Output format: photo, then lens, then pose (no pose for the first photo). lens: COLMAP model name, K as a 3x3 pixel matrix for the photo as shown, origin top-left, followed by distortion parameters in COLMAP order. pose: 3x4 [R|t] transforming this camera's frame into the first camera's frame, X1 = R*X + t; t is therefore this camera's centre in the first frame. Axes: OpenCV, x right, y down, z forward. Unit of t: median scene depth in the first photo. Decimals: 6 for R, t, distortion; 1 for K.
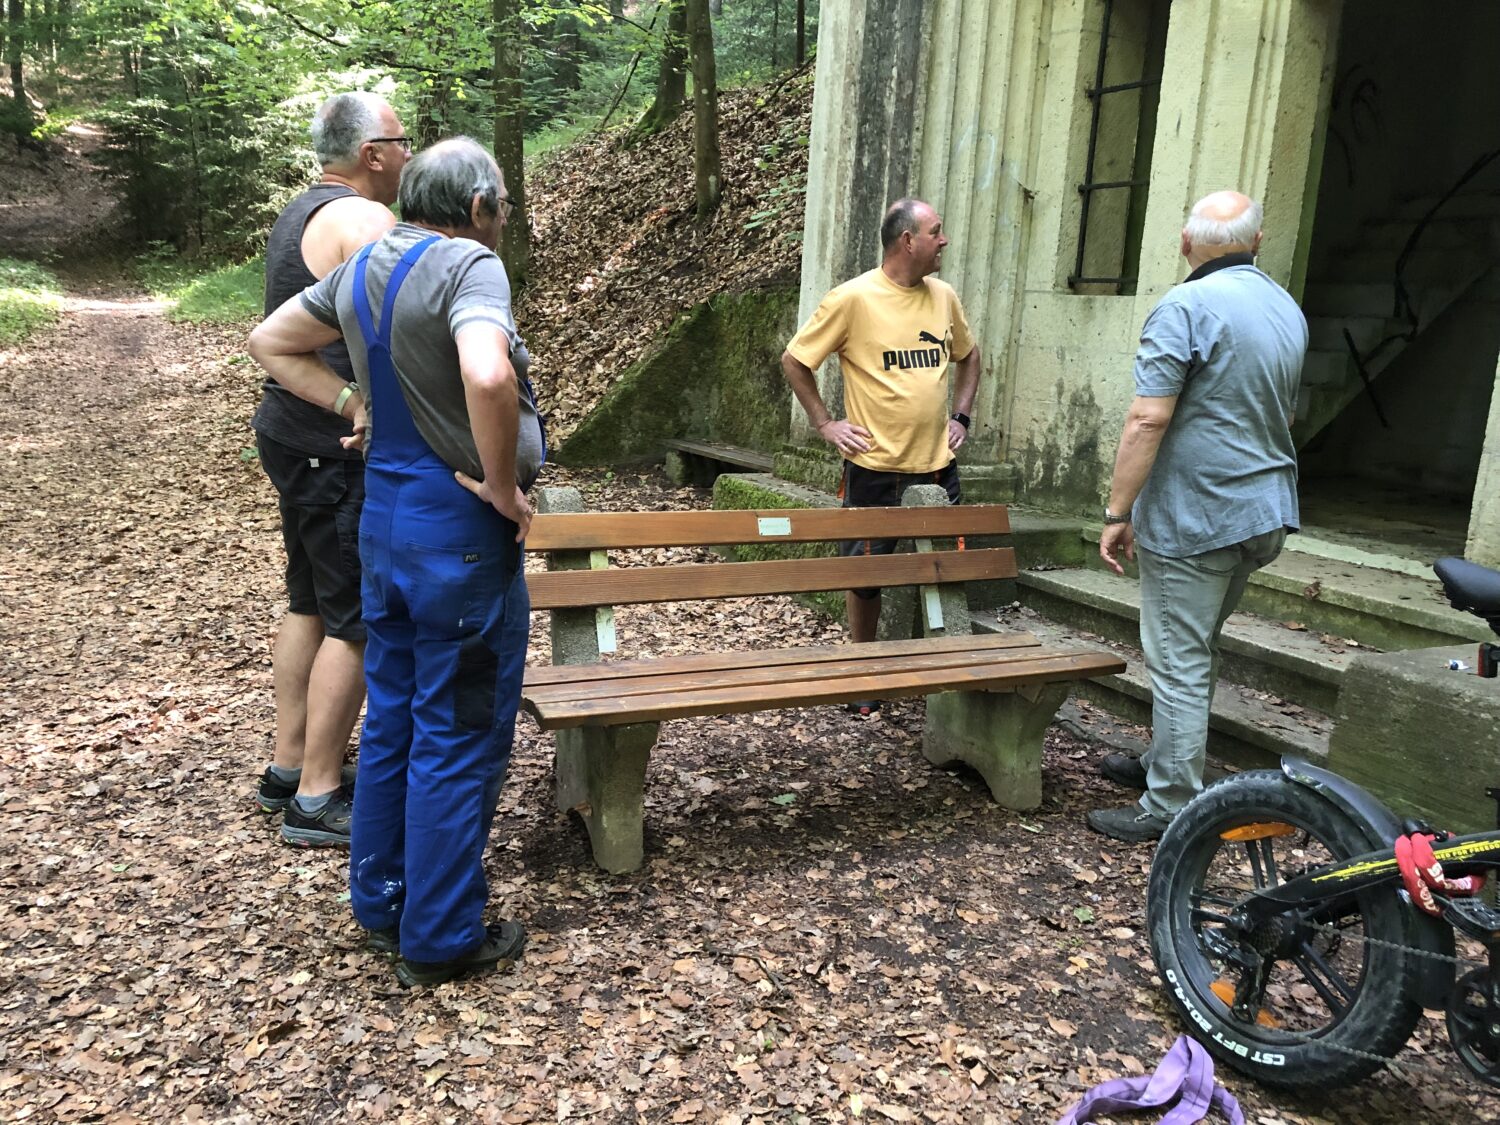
lens RADIAL K [[1249.0, 0, 745.4], [0, 1249.0, 556.5], [0, 0, 1]] dist [0.051944, -0.054185]
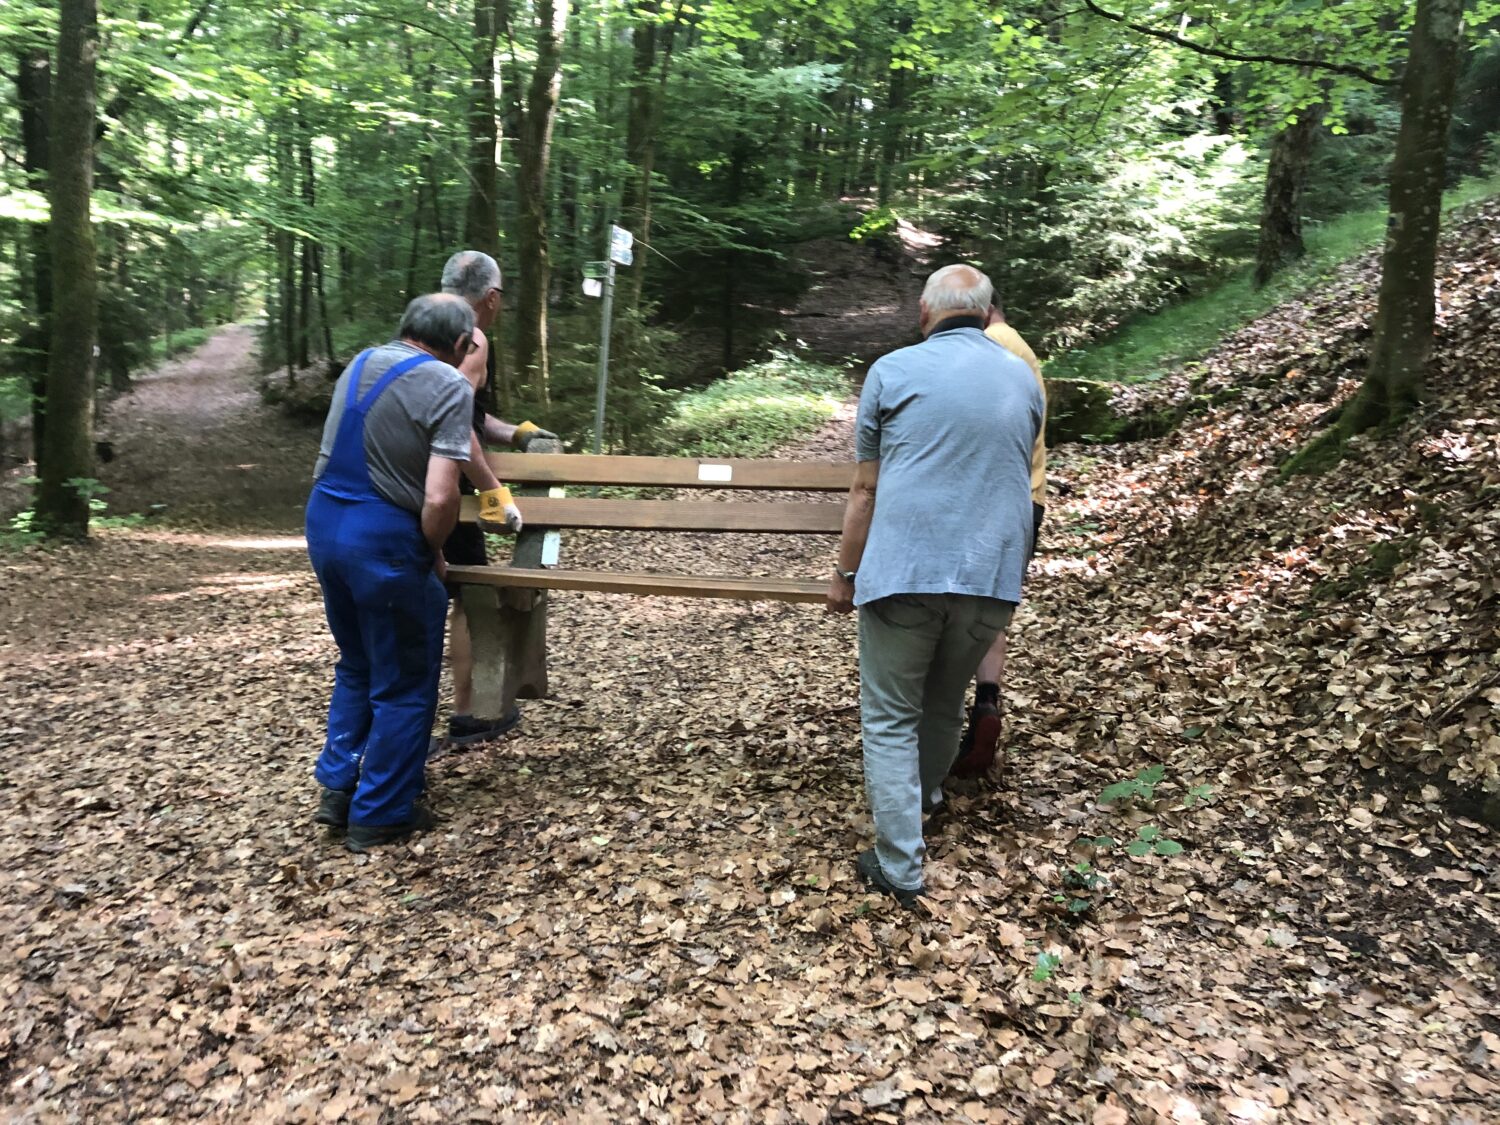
lens RADIAL K [[1241.7, 0, 750.0], [0, 1241.7, 562.5], [0, 0, 1]] dist [0.011006, 0.006651]
pose [[0.809134, 0.096728, -0.579608, -0.182159], [-0.138028, 0.990047, -0.027464, -0.185065], [0.571183, 0.102225, 0.814432, 0.771232]]
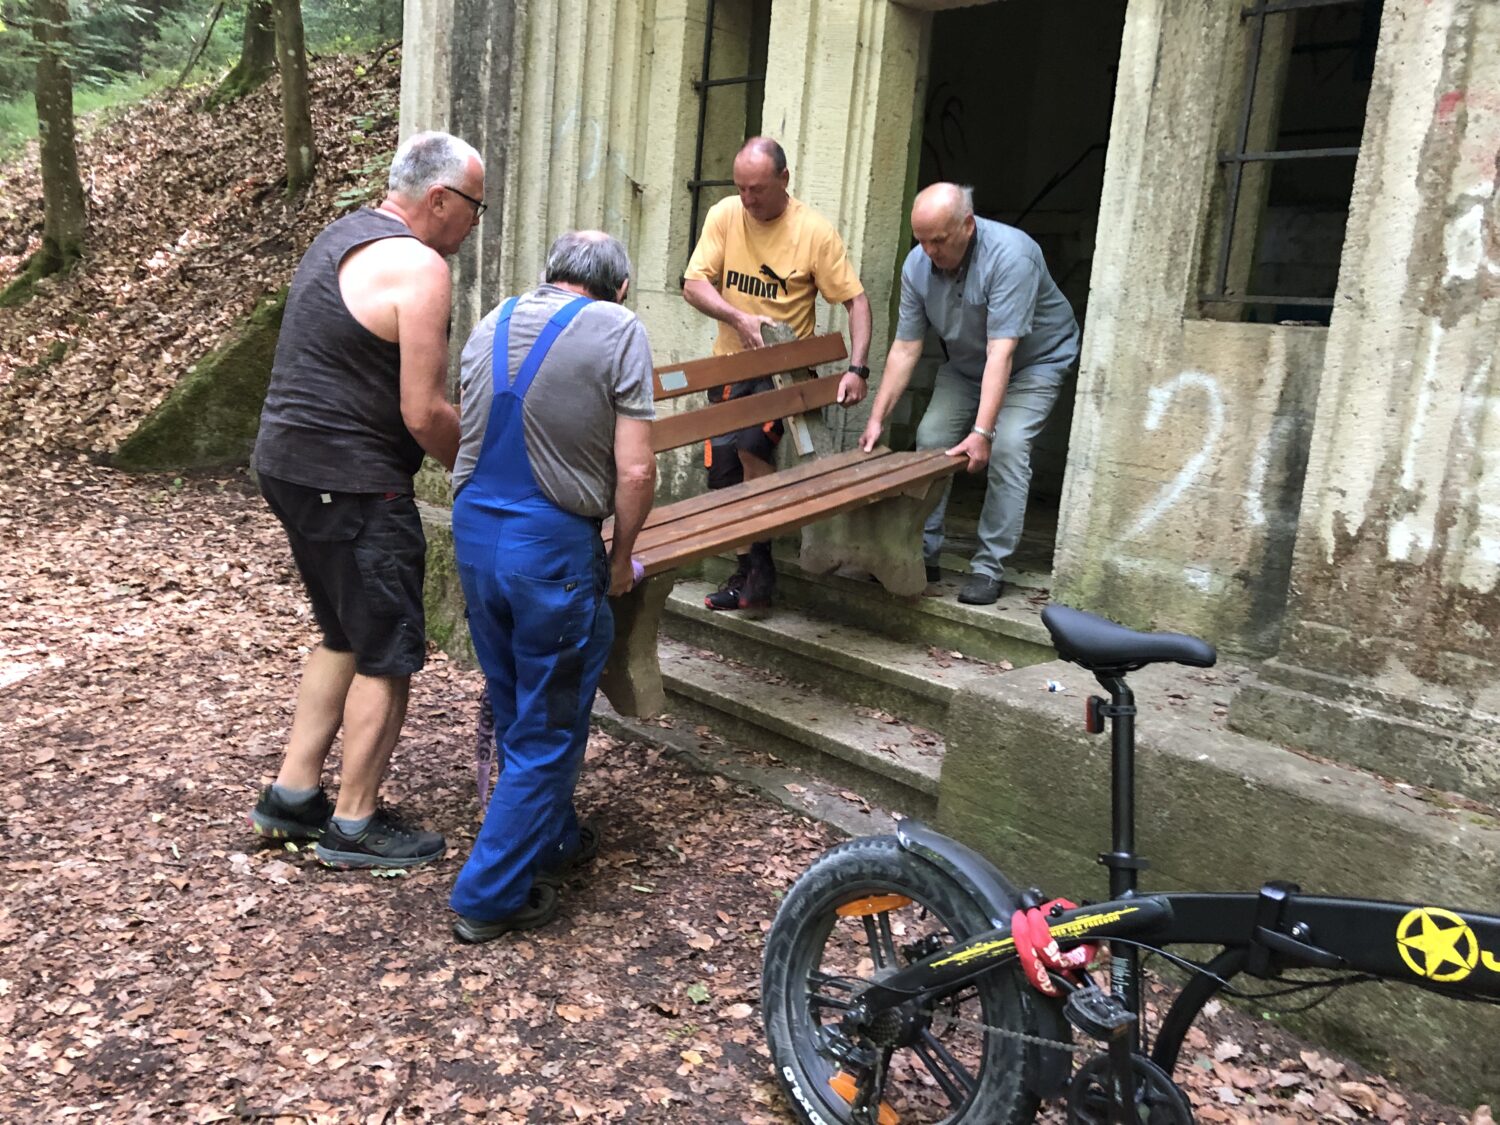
lens RADIAL K [[1241.7, 0, 750.0], [0, 1241.7, 562.5], [0, 0, 1]] dist [0.011006, 0.006651]
pose [[0.958035, -0.028840, 0.285198, 0.035499], [0.024401, 0.999520, 0.019104, -0.024137], [-0.285611, -0.011343, 0.958278, 0.082893]]
